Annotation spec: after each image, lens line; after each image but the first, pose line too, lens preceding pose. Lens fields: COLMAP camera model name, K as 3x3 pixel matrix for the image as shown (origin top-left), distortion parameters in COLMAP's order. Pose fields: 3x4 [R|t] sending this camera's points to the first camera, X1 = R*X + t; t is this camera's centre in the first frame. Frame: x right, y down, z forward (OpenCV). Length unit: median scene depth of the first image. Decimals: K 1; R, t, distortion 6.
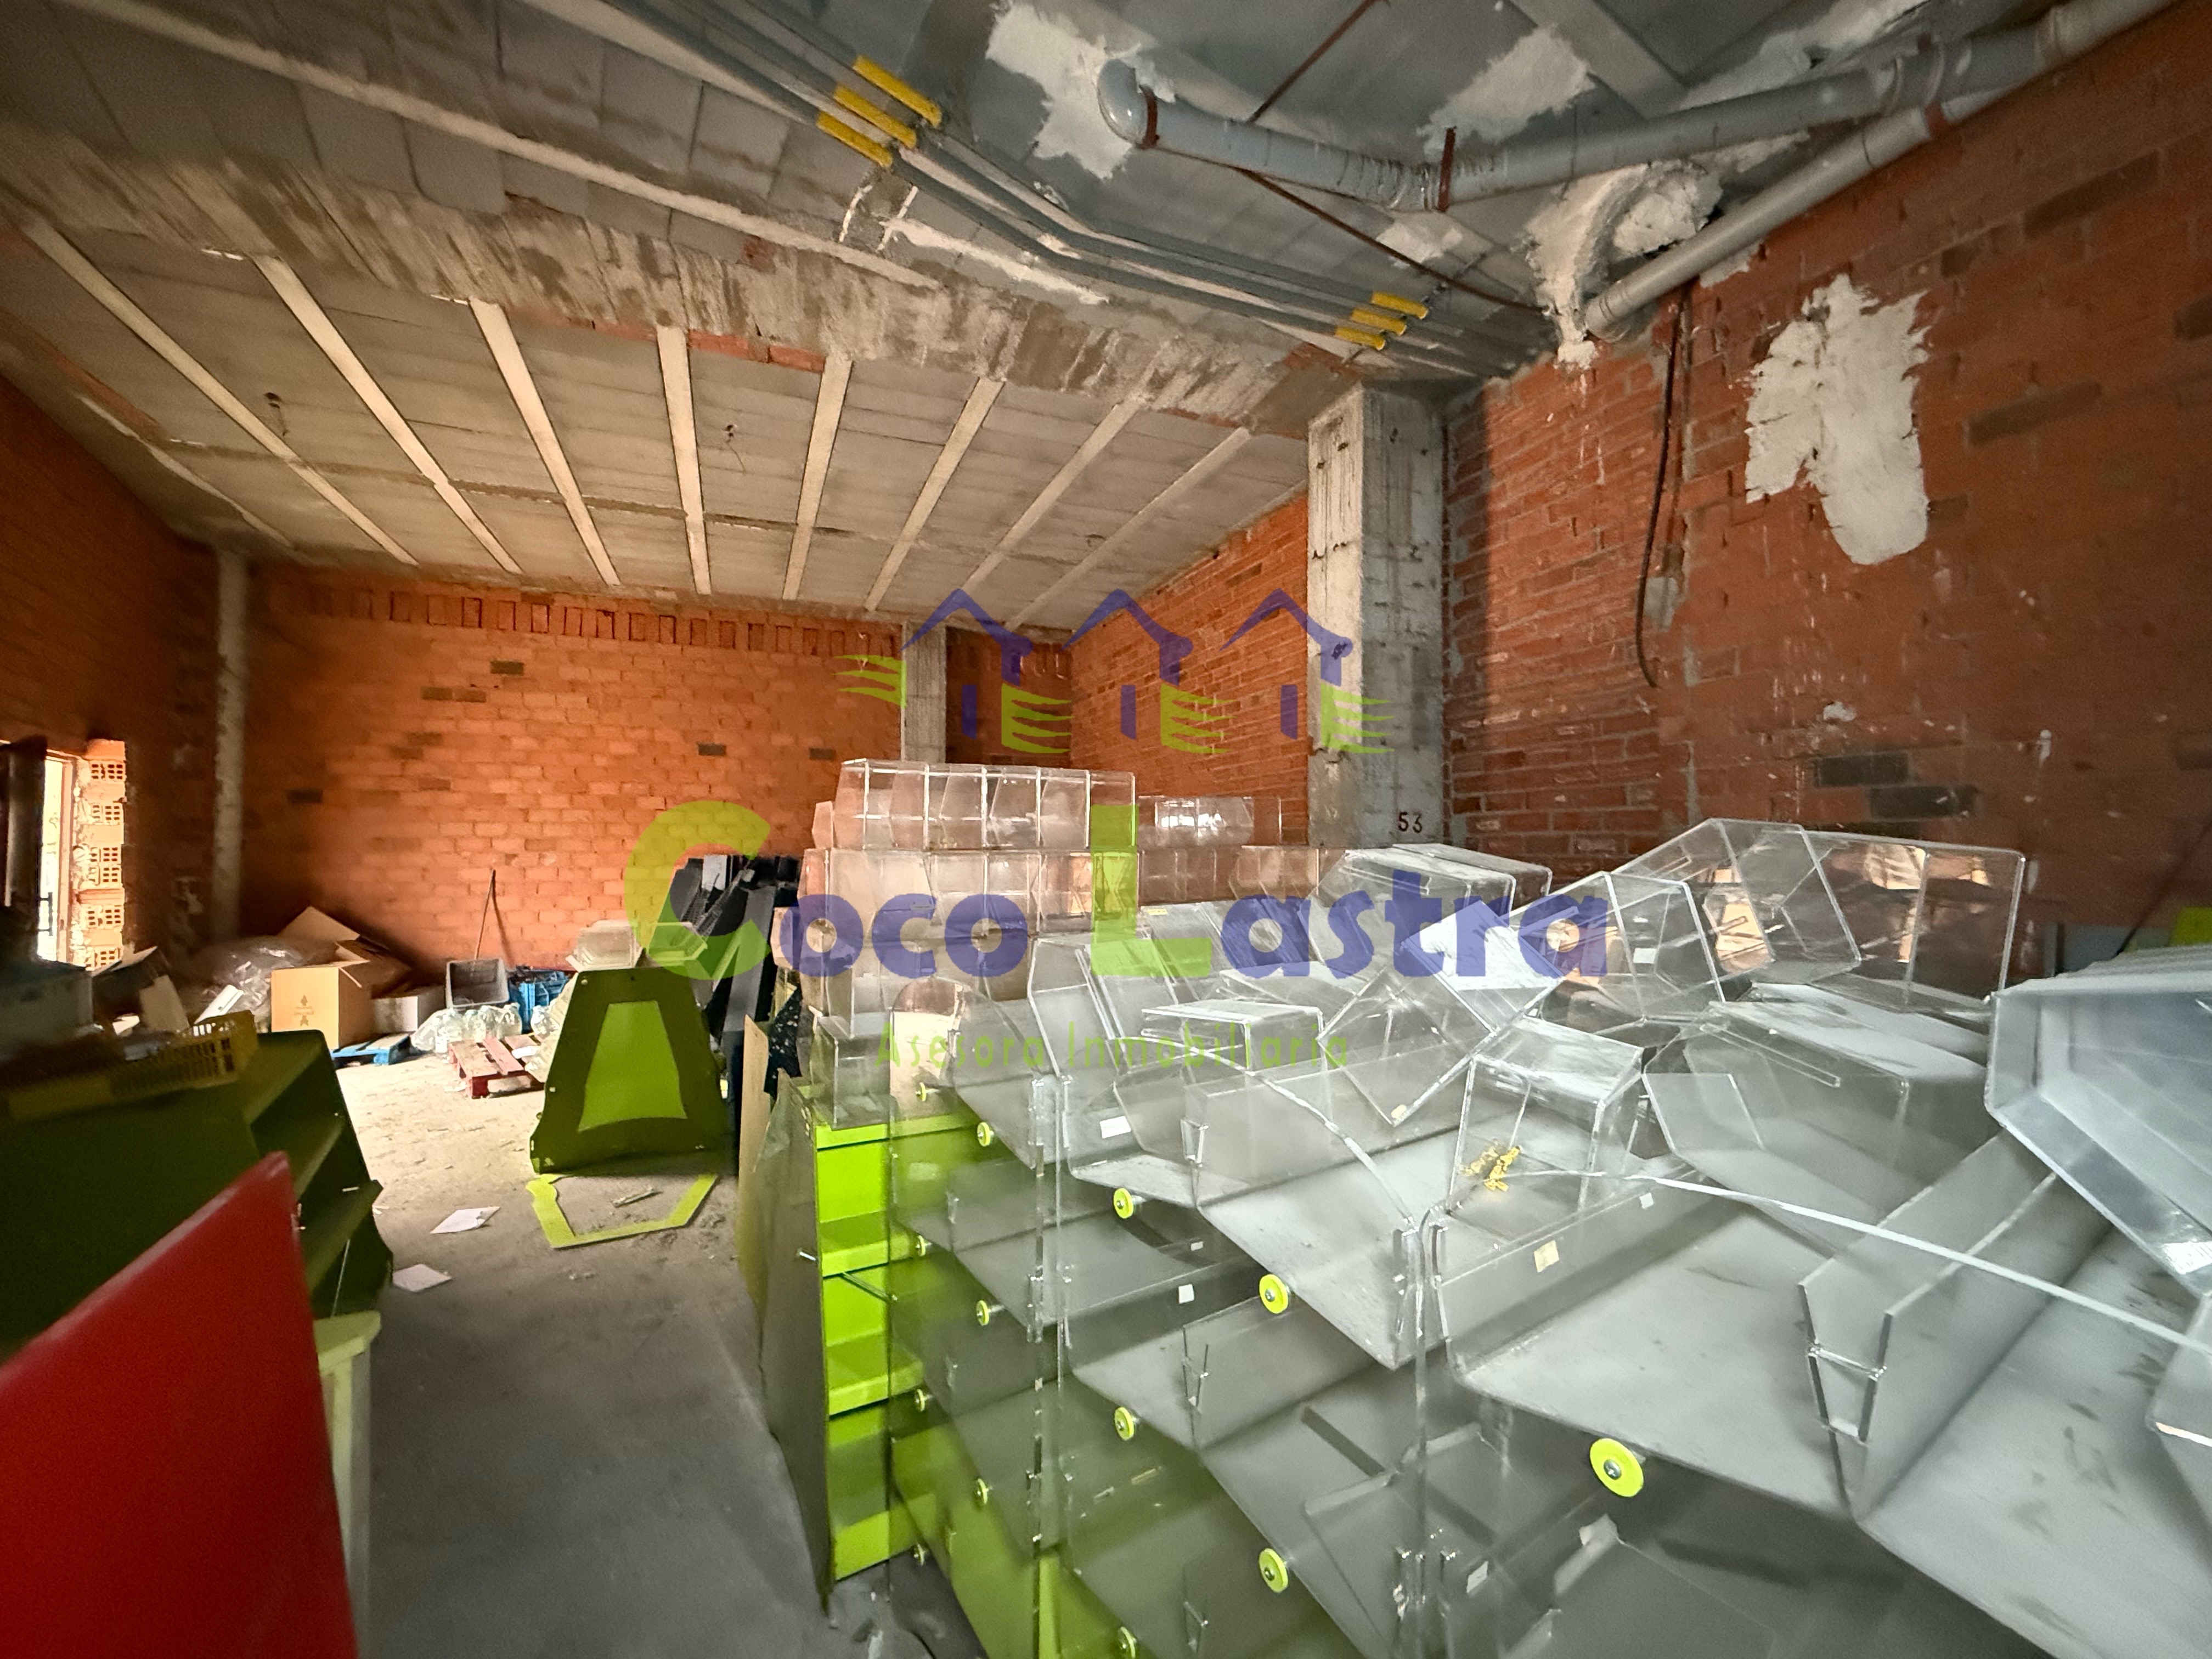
lens RADIAL K [[878.1, 0, 1096.3], [0, 878.1, 832.3], [0, 0, 1]] dist [-0.000112, -0.000458]
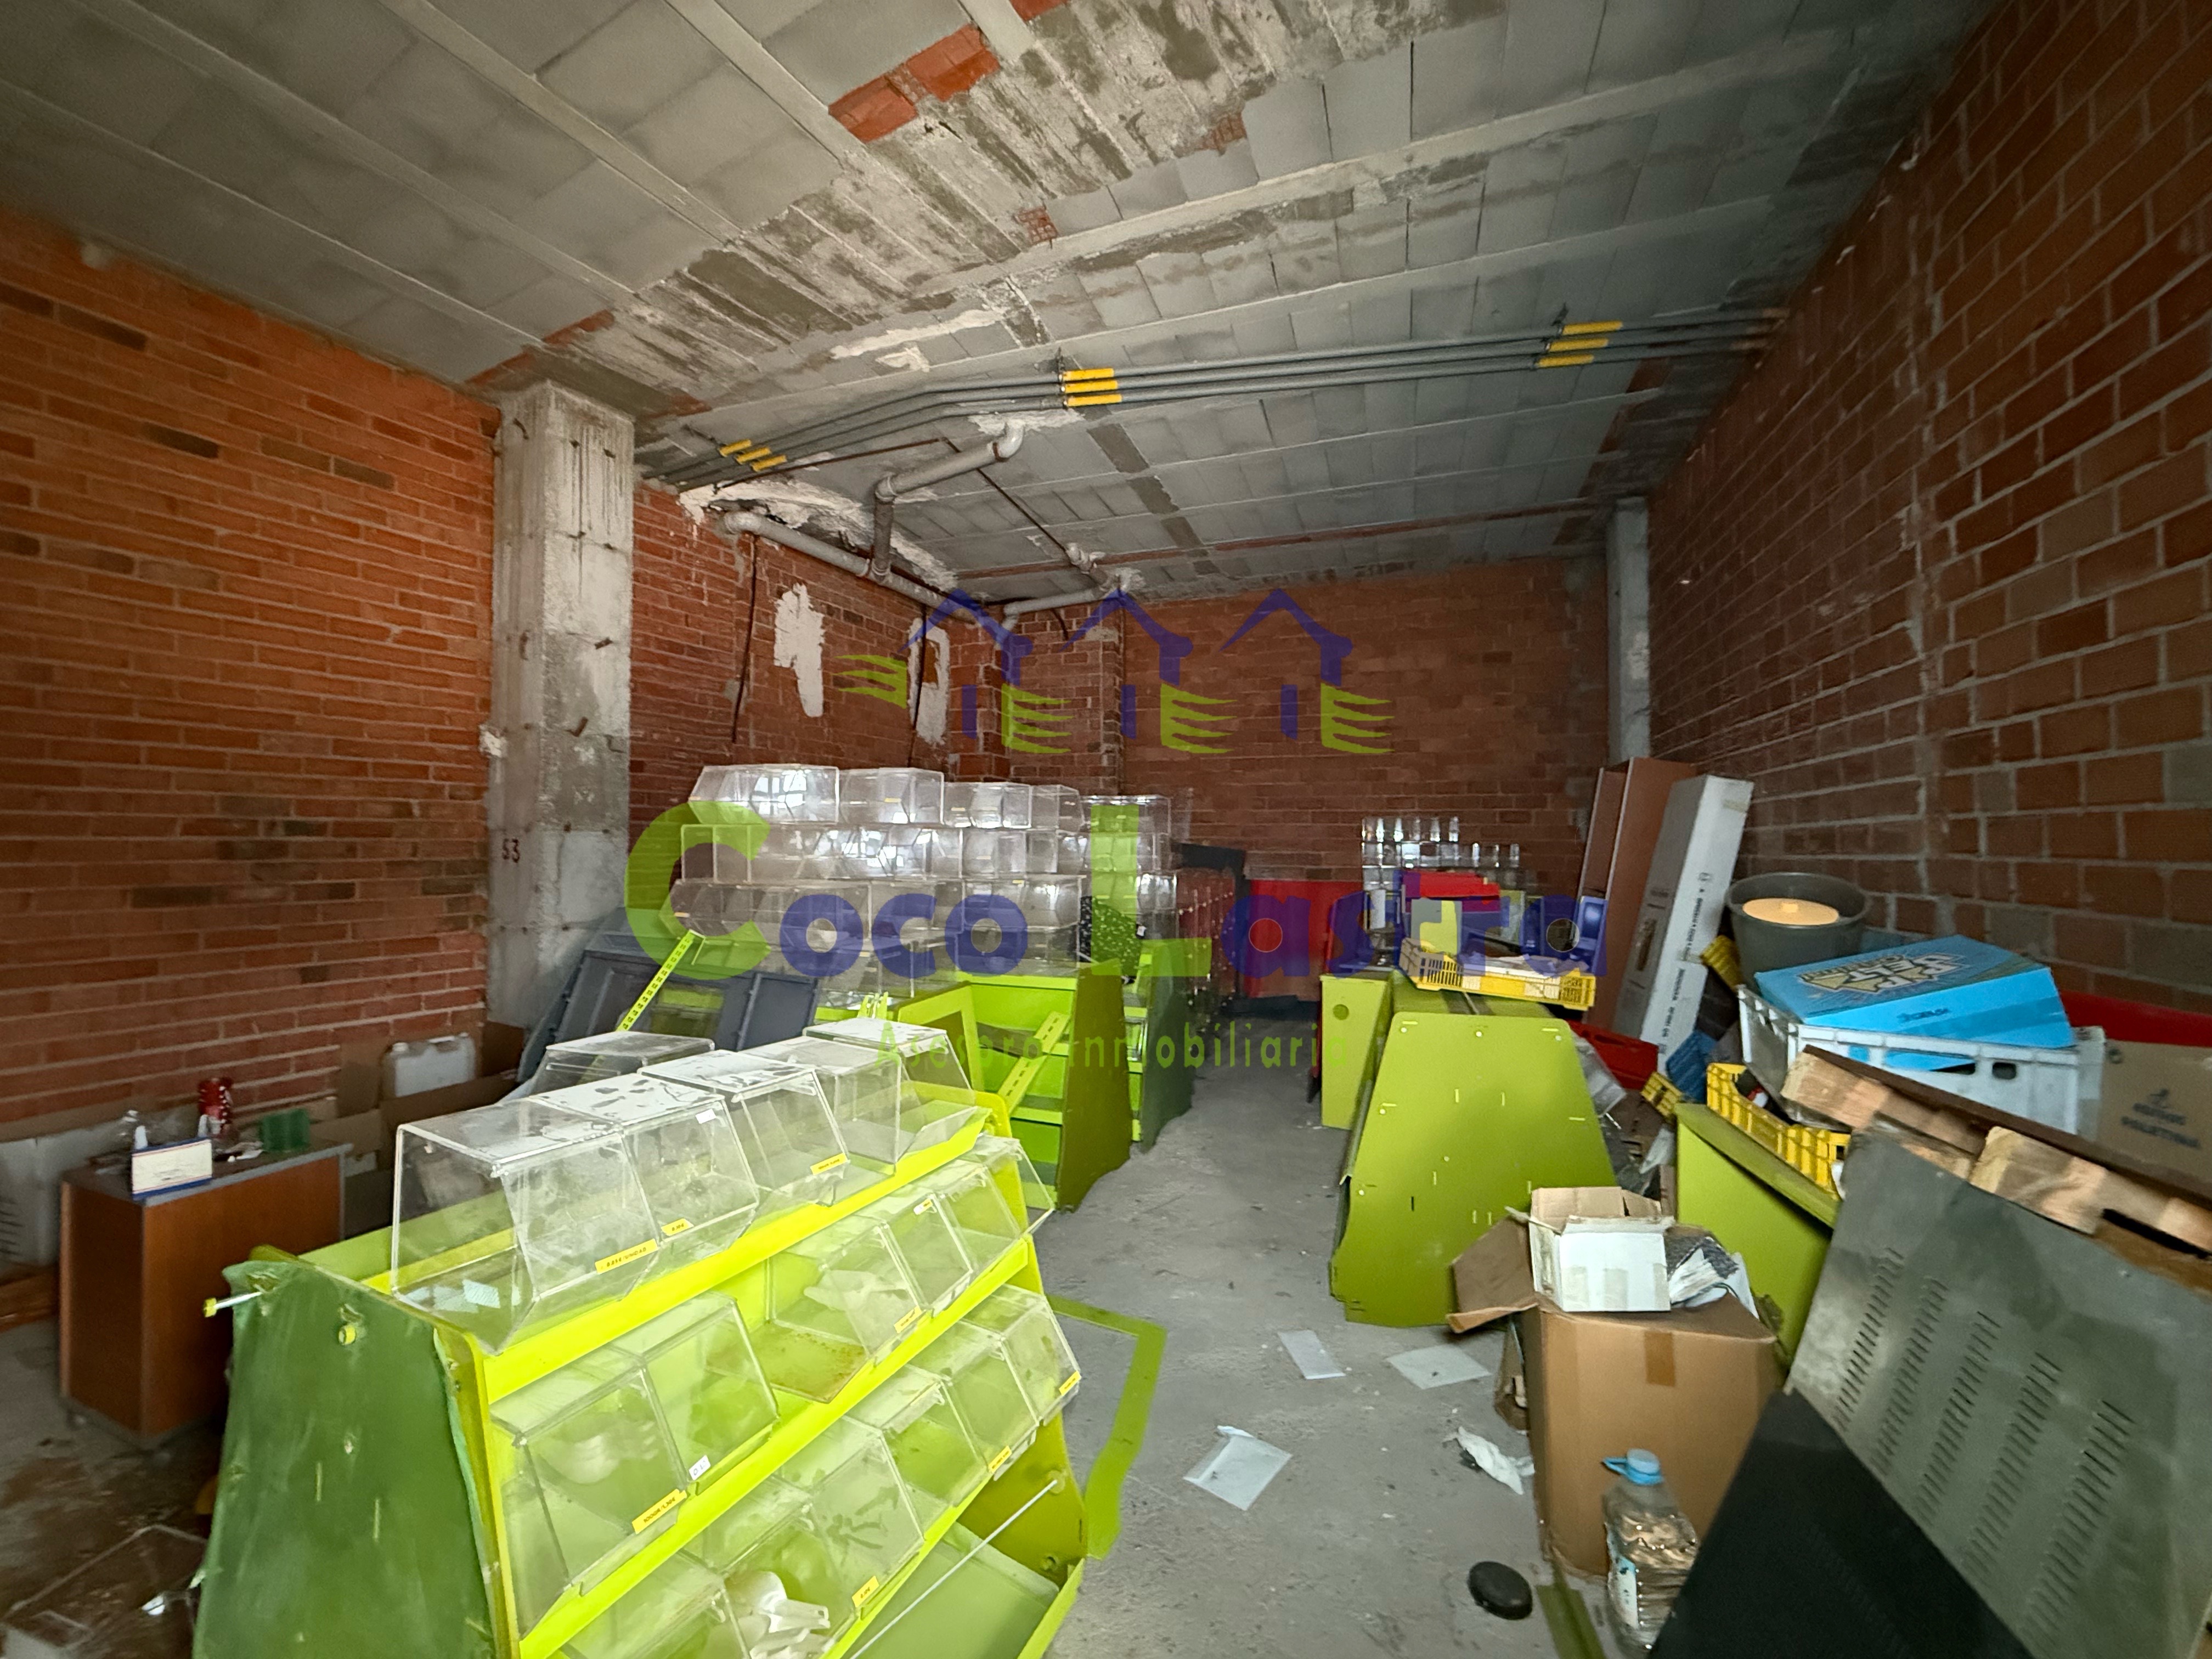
lens RADIAL K [[876.1, 0, 1096.8], [0, 876.1, 832.7], [0, 0, 1]] dist [0.001072, -0.000801]
pose [[-0.625034, 0.014098, 0.780470, -1.054789], [-0.018234, 0.999300, -0.032653, 0.050603], [-0.780384, -0.034640, -0.624340, 1.370227]]
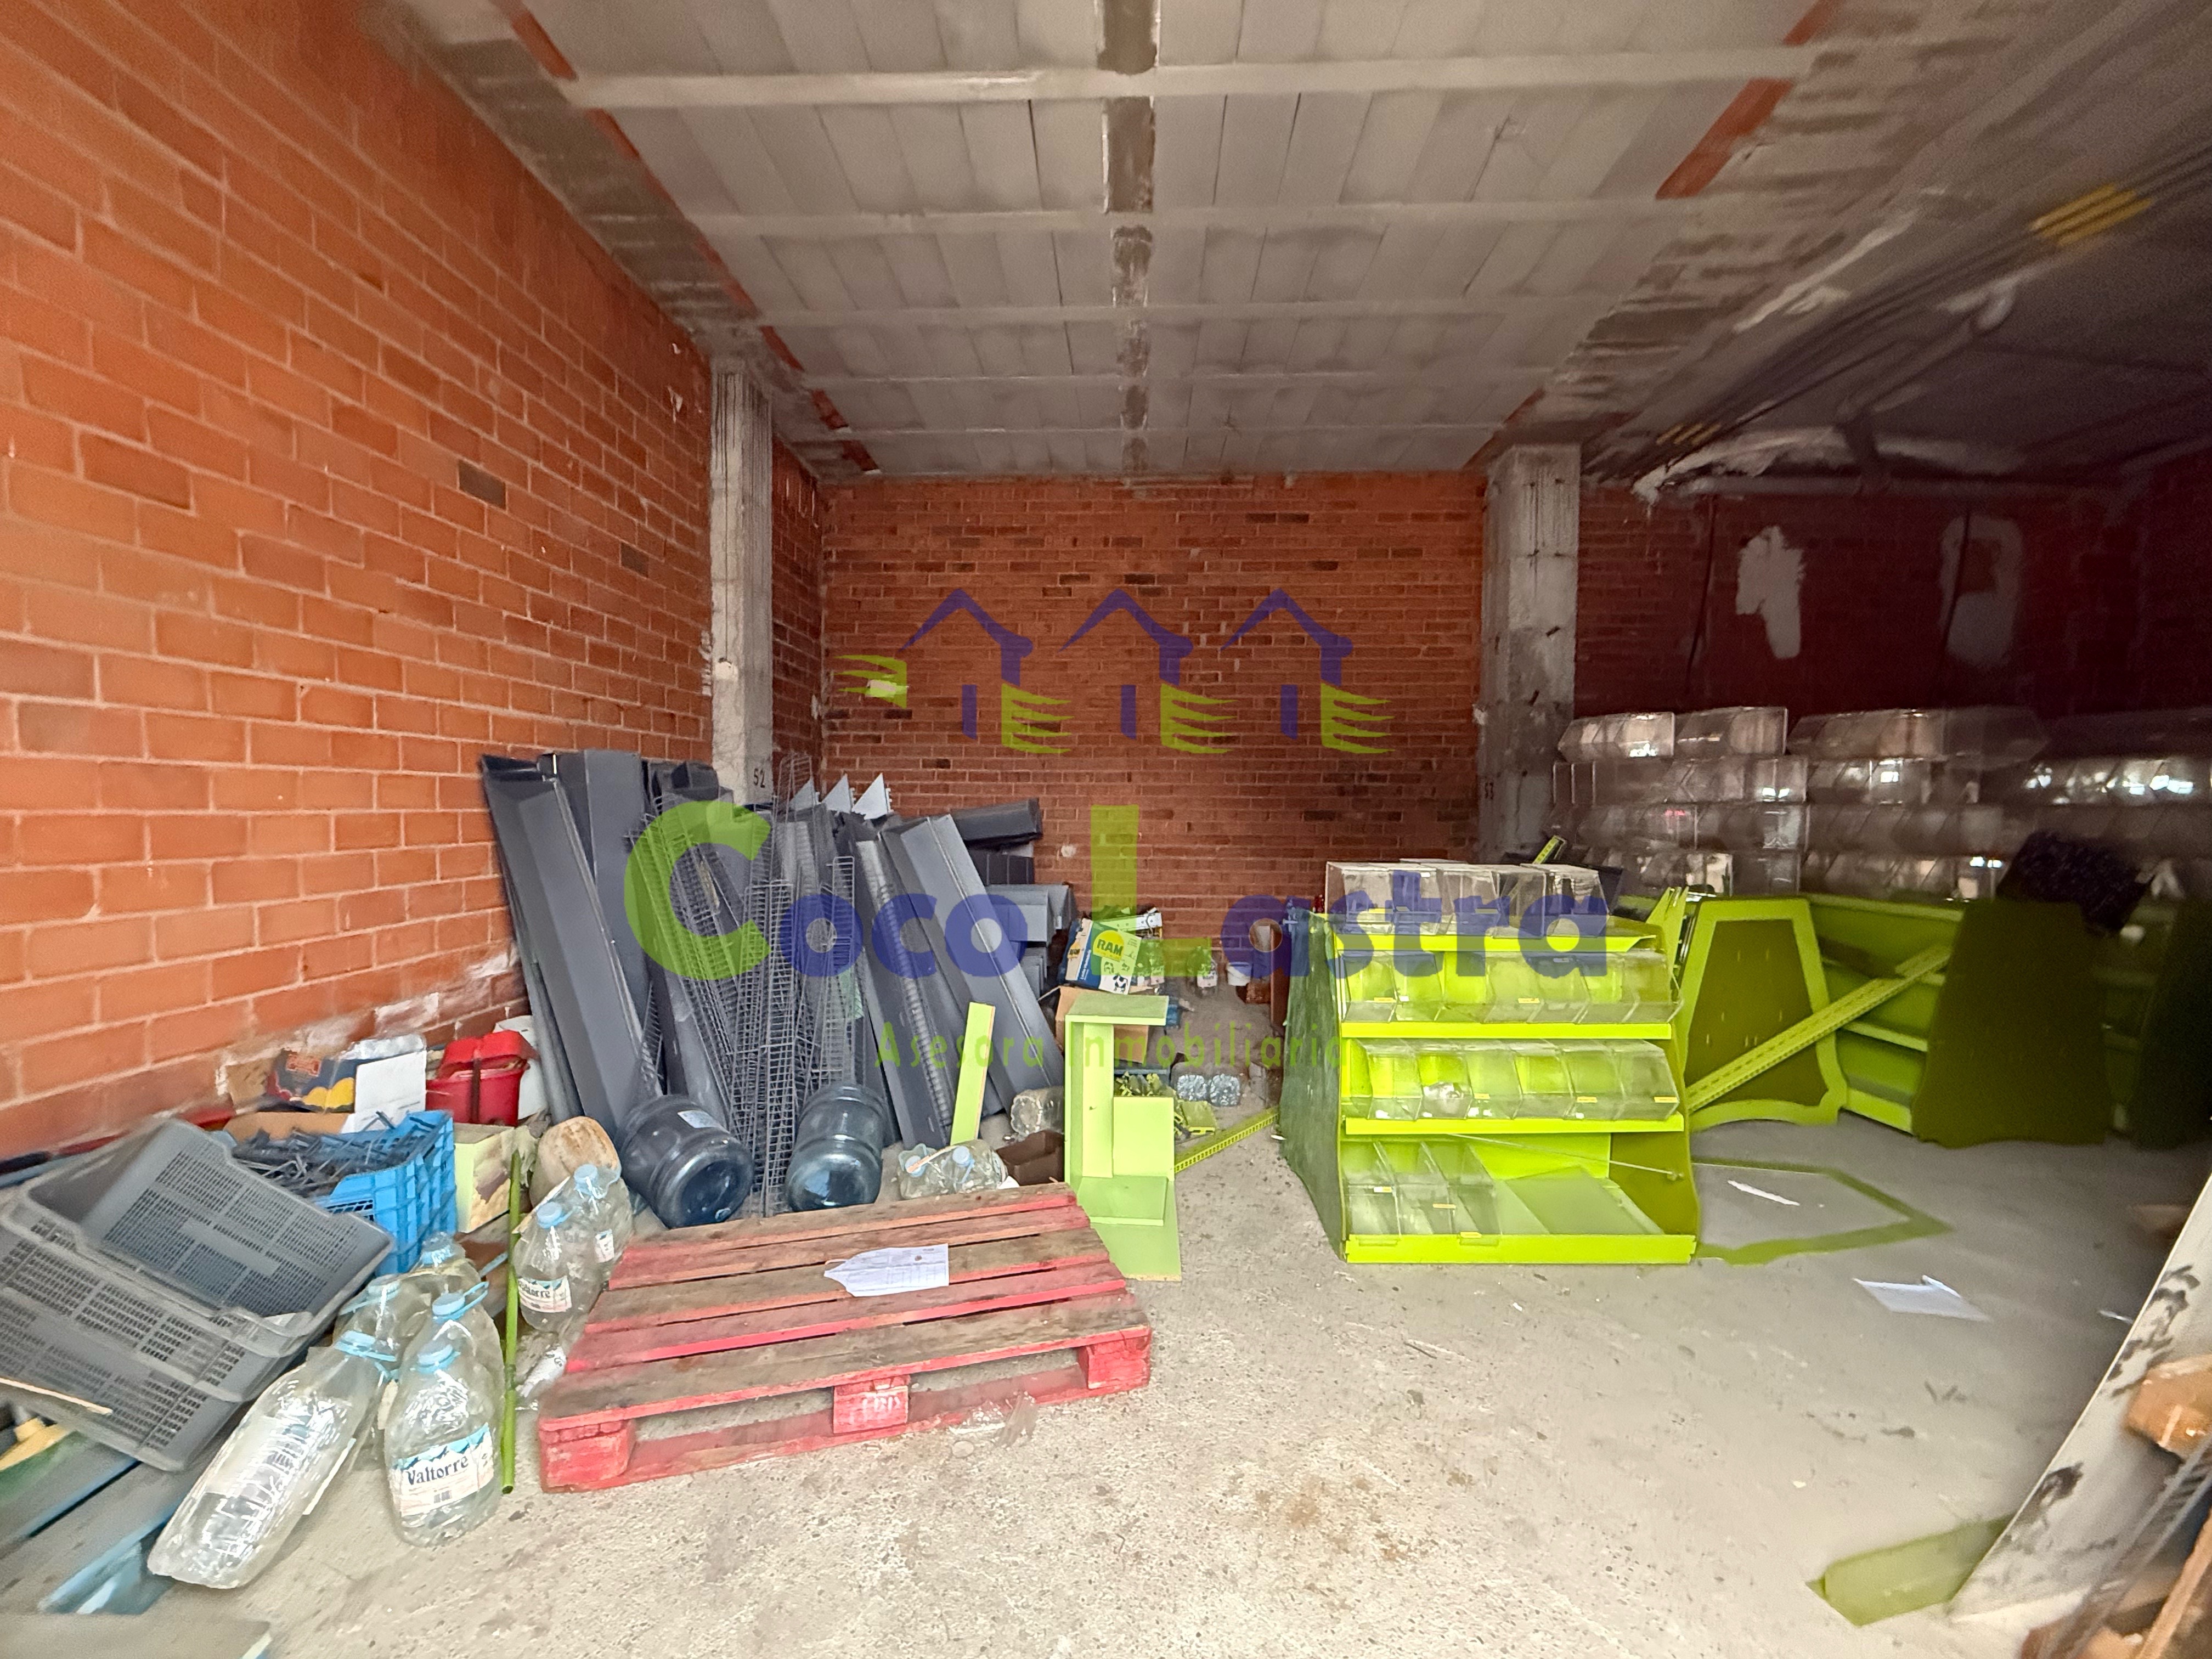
lens RADIAL K [[878.1, 0, 1096.3], [0, 878.1, 832.3], [0, 0, 1]] dist [-0.000112, -0.000458]
pose [[0.413876, -0.022917, 0.910045, -1.474178], [-0.026775, 0.998944, 0.037332, 0.086734], [-0.909940, -0.039817, 0.412825, 1.236172]]
